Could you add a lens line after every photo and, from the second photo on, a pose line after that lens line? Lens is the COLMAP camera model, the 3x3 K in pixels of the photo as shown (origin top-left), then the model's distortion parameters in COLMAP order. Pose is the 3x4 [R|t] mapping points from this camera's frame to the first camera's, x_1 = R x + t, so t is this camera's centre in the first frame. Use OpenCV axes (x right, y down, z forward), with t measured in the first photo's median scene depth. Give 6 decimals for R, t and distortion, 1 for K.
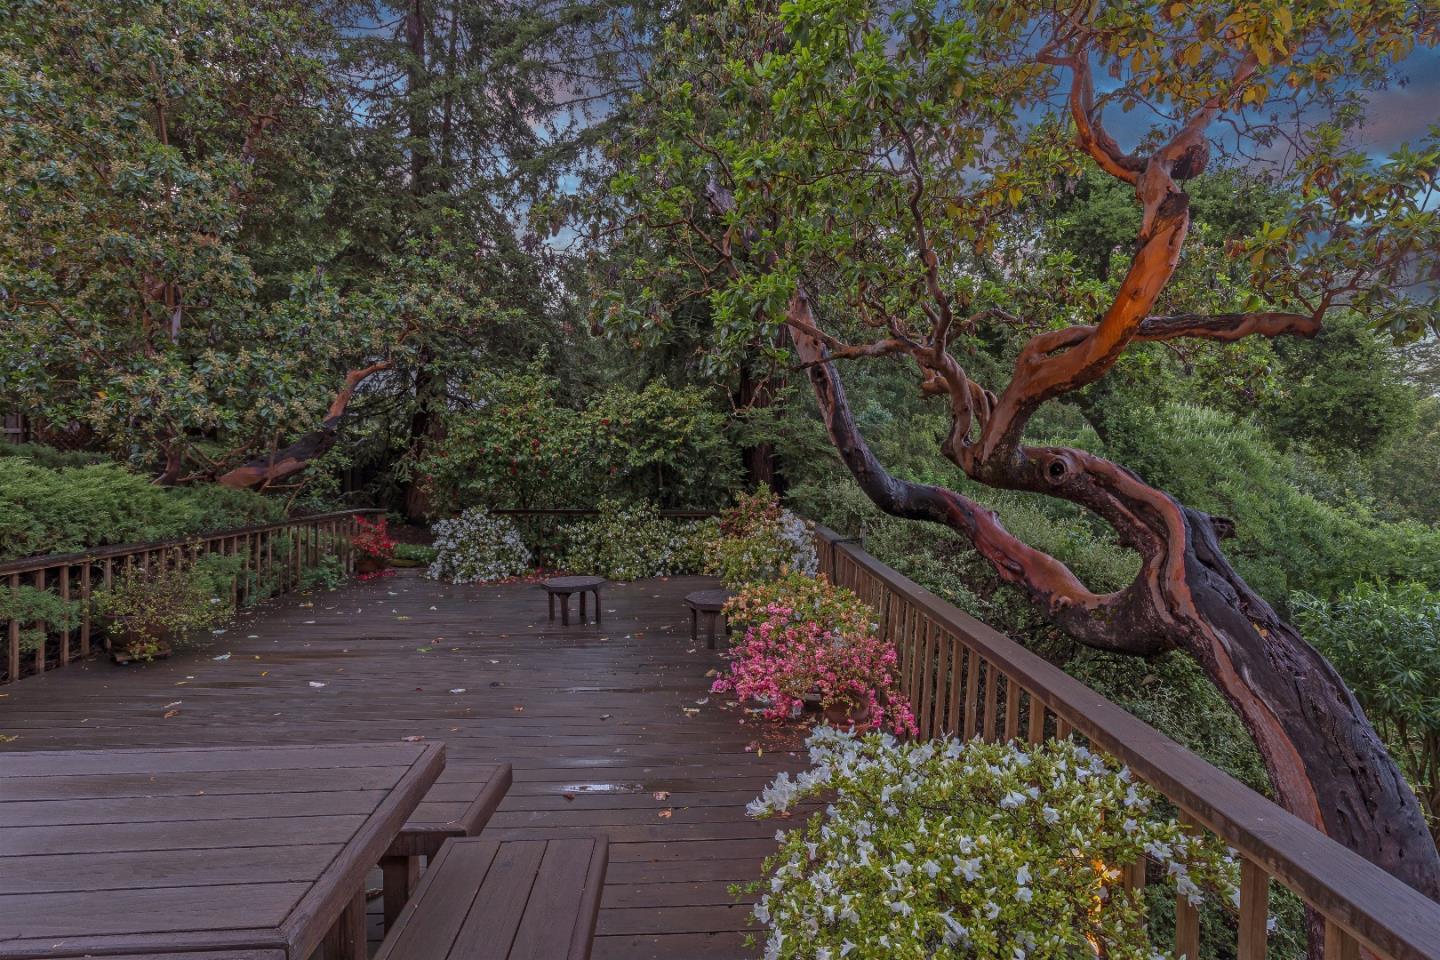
lens RADIAL K [[665.6, 0, 727.4], [0, 665.6, 465.0], [0, 0, 1]] dist [0.004771, -0.000777]
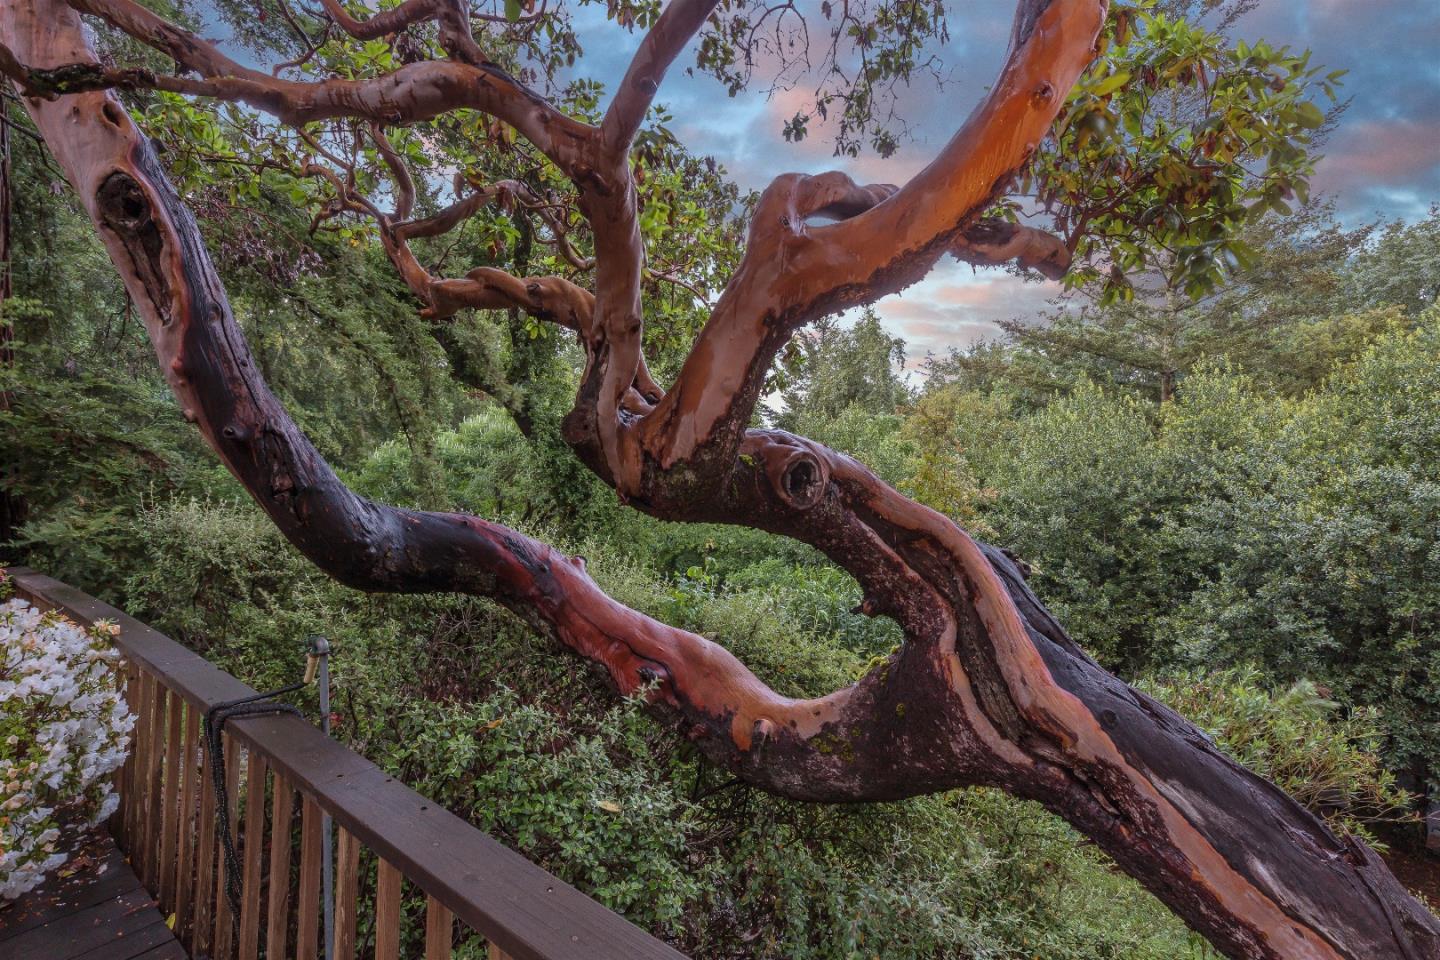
lens RADIAL K [[718.8, 0, 720.0], [0, 718.8, 480.0], [0, 0, 1]] dist [-0.002715, -0.000252]
pose [[0.652785, -0.029720, 0.756960, 0.068918], [0.009695, 0.999476, 0.030881, -0.007107], [-0.757481, -0.012820, 0.652731, 0.687551]]
